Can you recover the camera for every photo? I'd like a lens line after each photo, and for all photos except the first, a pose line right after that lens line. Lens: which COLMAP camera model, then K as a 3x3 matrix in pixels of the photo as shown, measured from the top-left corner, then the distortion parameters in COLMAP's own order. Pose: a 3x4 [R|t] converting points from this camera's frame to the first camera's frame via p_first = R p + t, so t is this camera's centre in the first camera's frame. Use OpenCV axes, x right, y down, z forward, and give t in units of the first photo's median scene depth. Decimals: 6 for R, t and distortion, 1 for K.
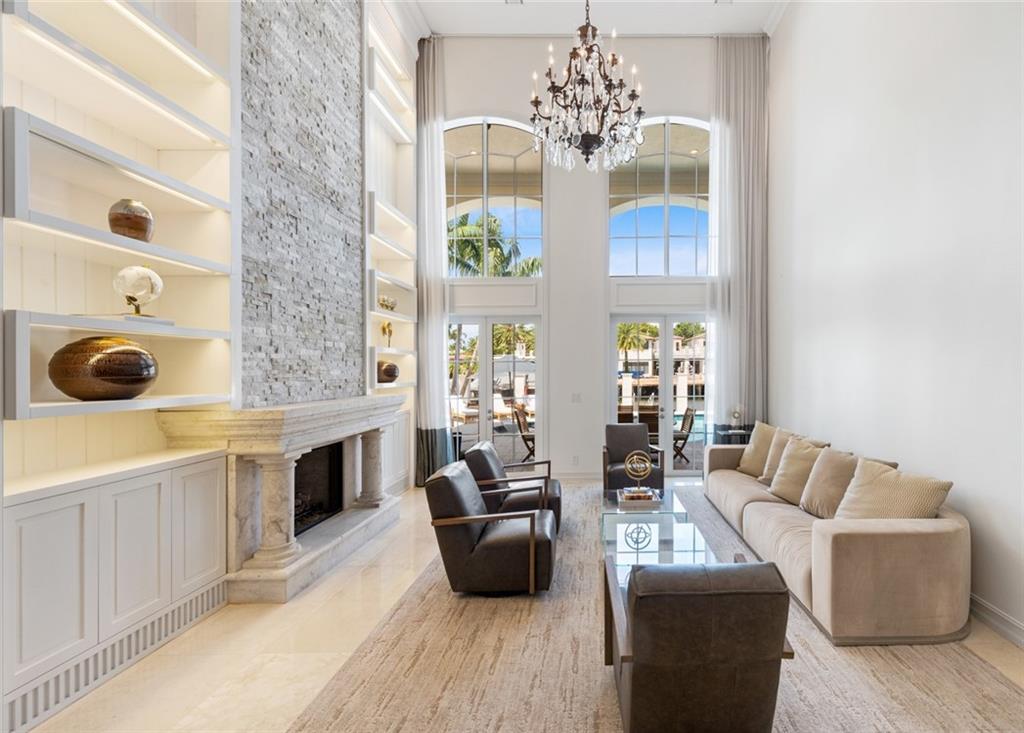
lens RADIAL K [[524.0, 0, 512.2], [0, 524.0, 377.3], [0, 0, 1]] dist [-0.002598, -0.000867]
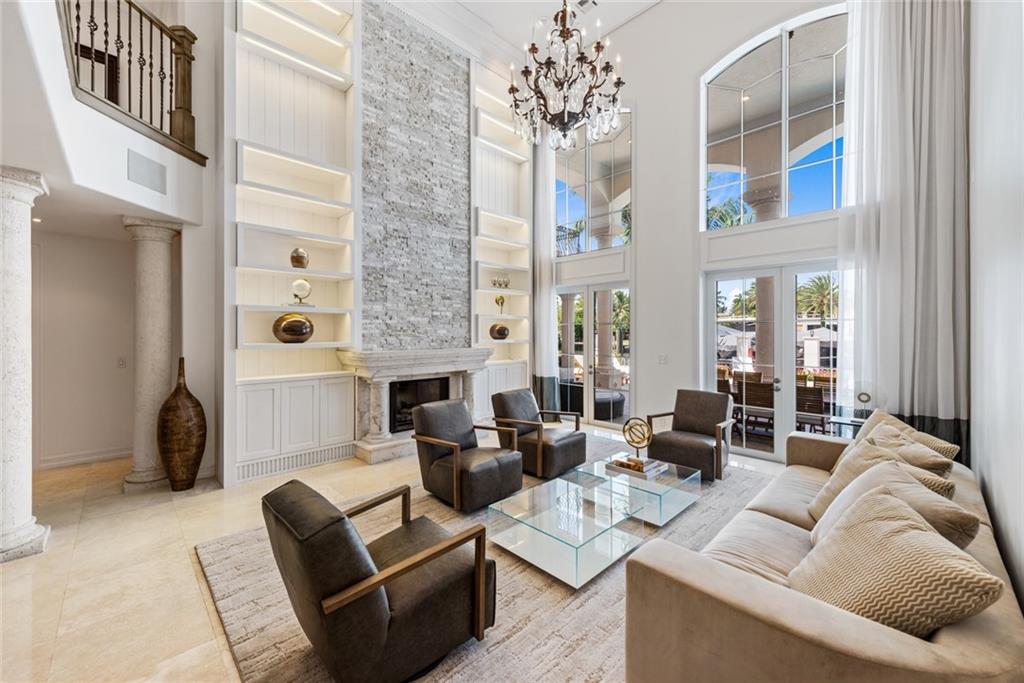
lens RADIAL K [[400.6, 0, 516.8], [0, 400.6, 333.0], [0, 0, 1]] dist [0.001163, 0.000005]
pose [[0.661035, 0.011317, -0.750270, 0.705720], [-0.017045, 0.999855, 0.000063, -0.009260], [0.750162, 0.012747, 0.661132, 0.393874]]
